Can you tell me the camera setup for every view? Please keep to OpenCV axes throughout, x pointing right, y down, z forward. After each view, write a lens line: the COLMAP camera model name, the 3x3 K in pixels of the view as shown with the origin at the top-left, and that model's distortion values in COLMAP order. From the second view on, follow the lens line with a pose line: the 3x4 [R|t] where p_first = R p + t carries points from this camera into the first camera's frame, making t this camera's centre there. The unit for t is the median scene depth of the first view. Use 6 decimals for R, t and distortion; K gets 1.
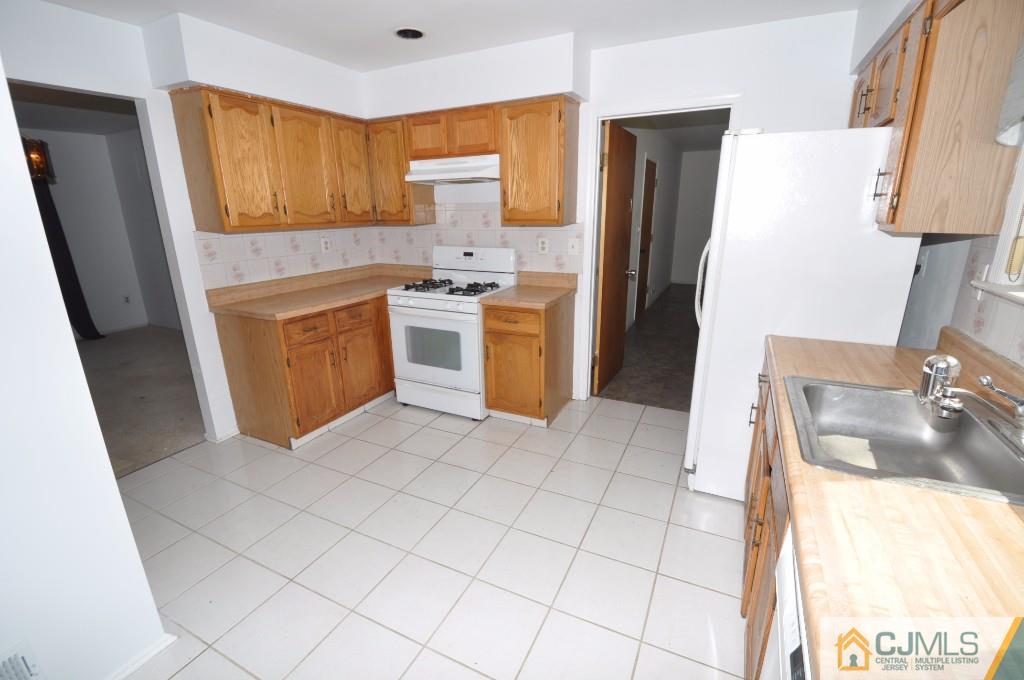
lens RADIAL K [[447.5, 0, 513.6], [0, 447.5, 347.9], [0, 0, 1]] dist [0.002332, -0.014896]
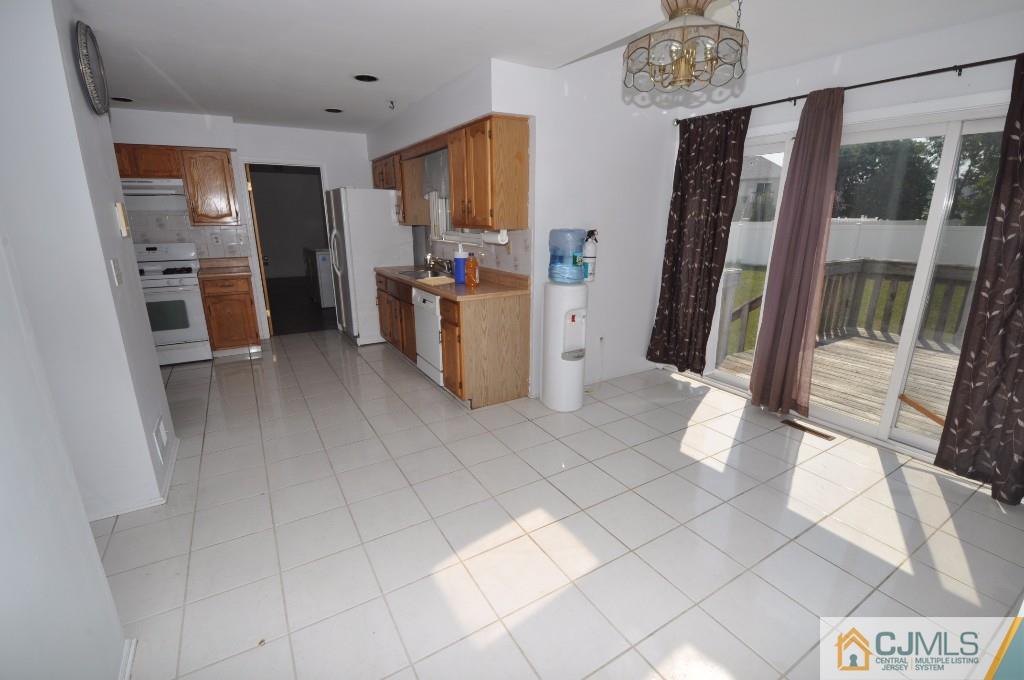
lens RADIAL K [[447.5, 0, 513.6], [0, 447.5, 347.9], [0, 0, 1]] dist [0.002332, -0.014896]
pose [[0.535977, -0.221133, 0.814757, -0.800603], [0.237378, 0.965625, 0.105923, 0.225969], [-0.810173, 0.136633, 0.570045, -0.693141]]
